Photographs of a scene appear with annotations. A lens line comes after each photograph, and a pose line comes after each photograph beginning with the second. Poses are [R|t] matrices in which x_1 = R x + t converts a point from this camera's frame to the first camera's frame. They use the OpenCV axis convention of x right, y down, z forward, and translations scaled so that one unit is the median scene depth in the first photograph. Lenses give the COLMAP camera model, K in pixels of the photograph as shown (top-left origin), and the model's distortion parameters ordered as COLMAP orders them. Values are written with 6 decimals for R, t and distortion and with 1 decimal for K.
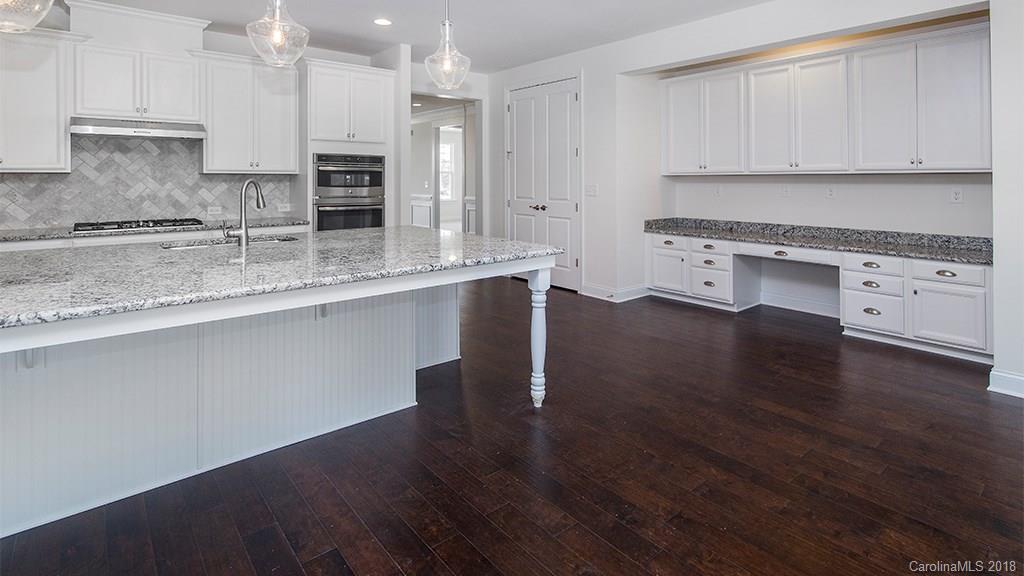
lens RADIAL K [[491.3, 0, 523.5], [0, 491.3, 250.6], [0, 0, 1]] dist [-0.000424, -0.000328]
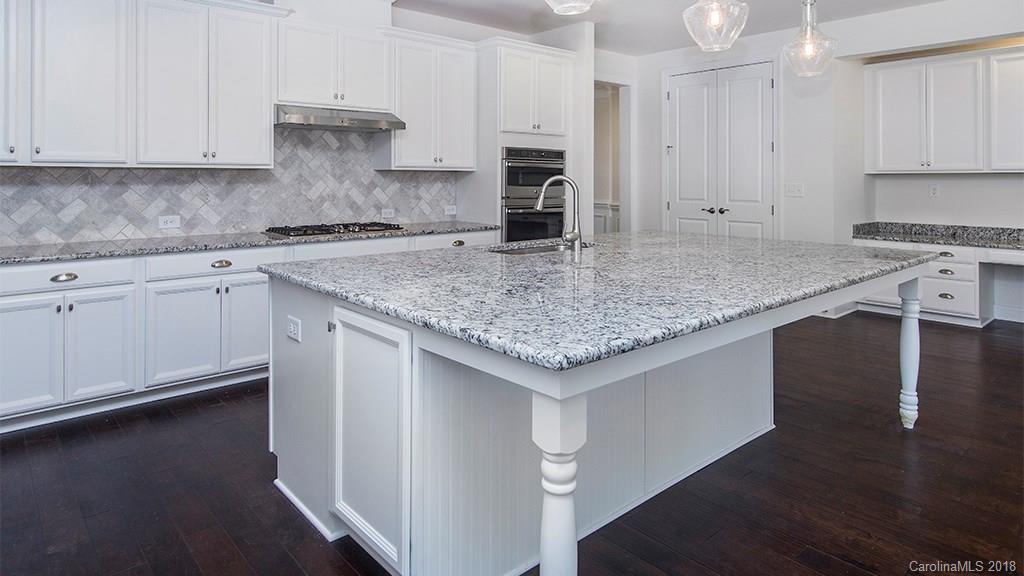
lens RADIAL K [[588.0, 0, 512.8], [0, 588.0, 265.6], [0, 0, 1]] dist [0.002051, -0.000135]
pose [[0.999478, -0.002627, 0.032207, -0.477003], [0.002547, 0.999994, 0.002516, 0.008631], [-0.032214, -0.002432, 0.999478, -0.040452]]
